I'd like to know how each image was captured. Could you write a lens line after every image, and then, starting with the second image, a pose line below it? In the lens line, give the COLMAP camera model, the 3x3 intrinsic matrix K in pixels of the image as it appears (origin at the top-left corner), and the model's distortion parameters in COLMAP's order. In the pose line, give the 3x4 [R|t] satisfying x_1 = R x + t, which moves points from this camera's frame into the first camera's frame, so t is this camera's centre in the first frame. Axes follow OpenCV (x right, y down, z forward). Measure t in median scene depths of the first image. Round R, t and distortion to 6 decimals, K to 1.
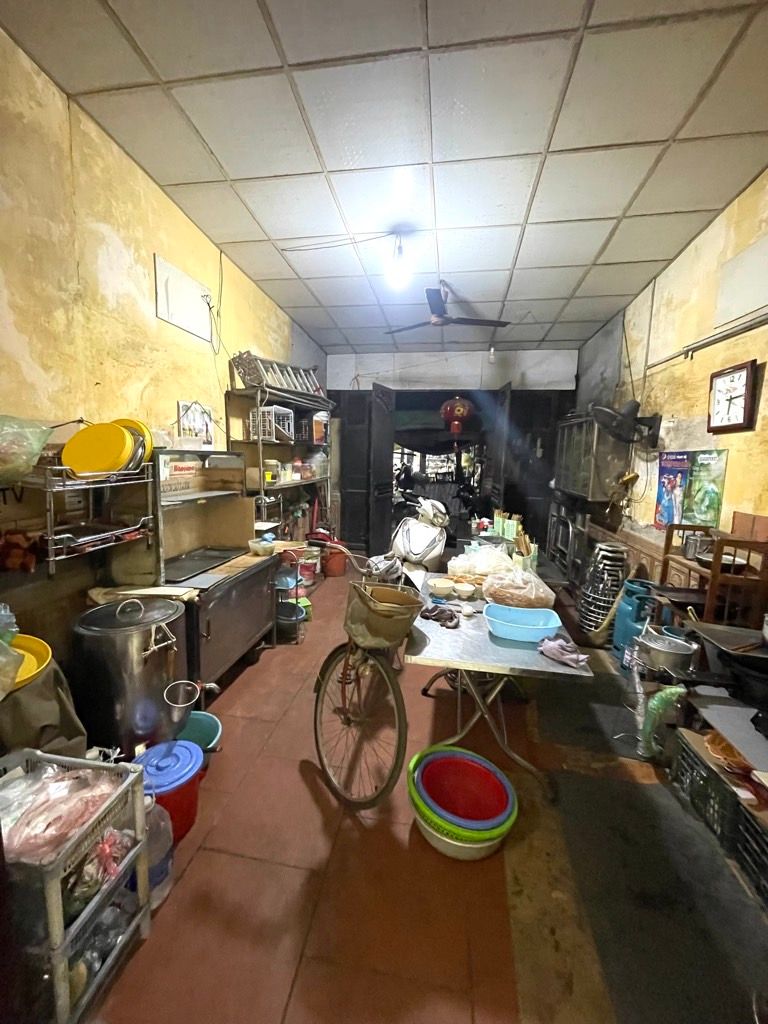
lens RADIAL K [[408.2, 0, 384.0], [0, 408.2, 512.0], [0, 0, 1]] dist [-0.010817, -0.000072]
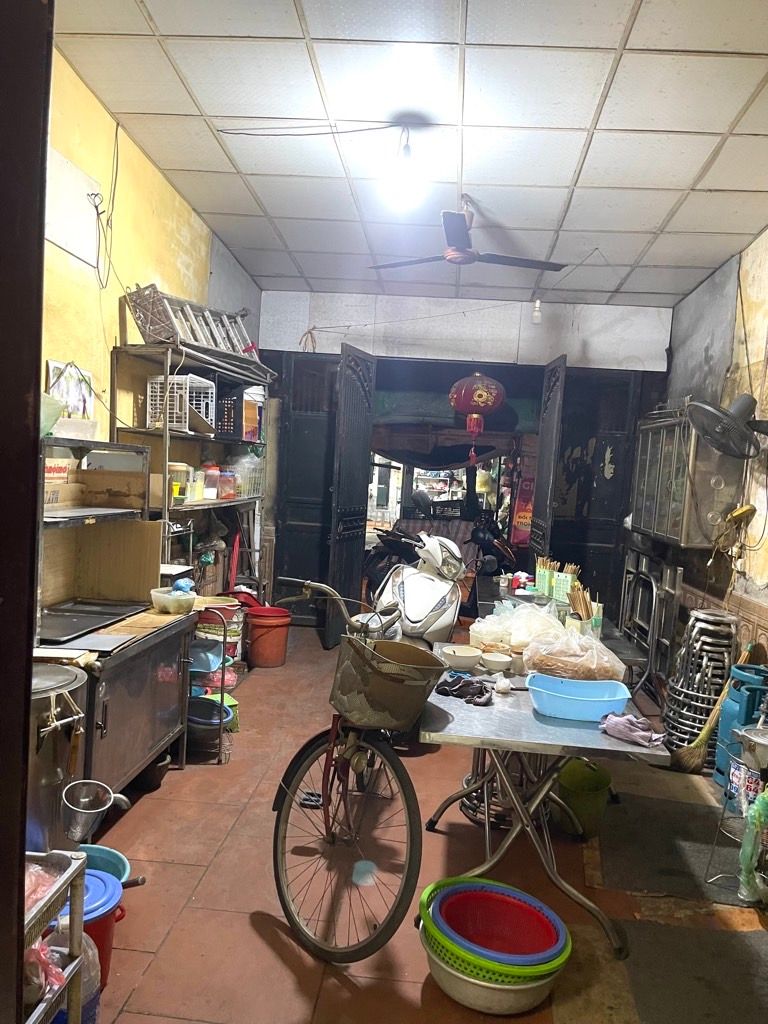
lens RADIAL K [[764.2, 0, 407.4], [0, 764.2, 540.2], [0, 0, 1]] dist [0.040132, -0.059547]
pose [[0.994046, 0.030434, 0.104626, -0.063294], [-0.025481, 0.998505, -0.048349, 0.038027], [-0.105941, 0.045396, 0.993336, -0.184172]]
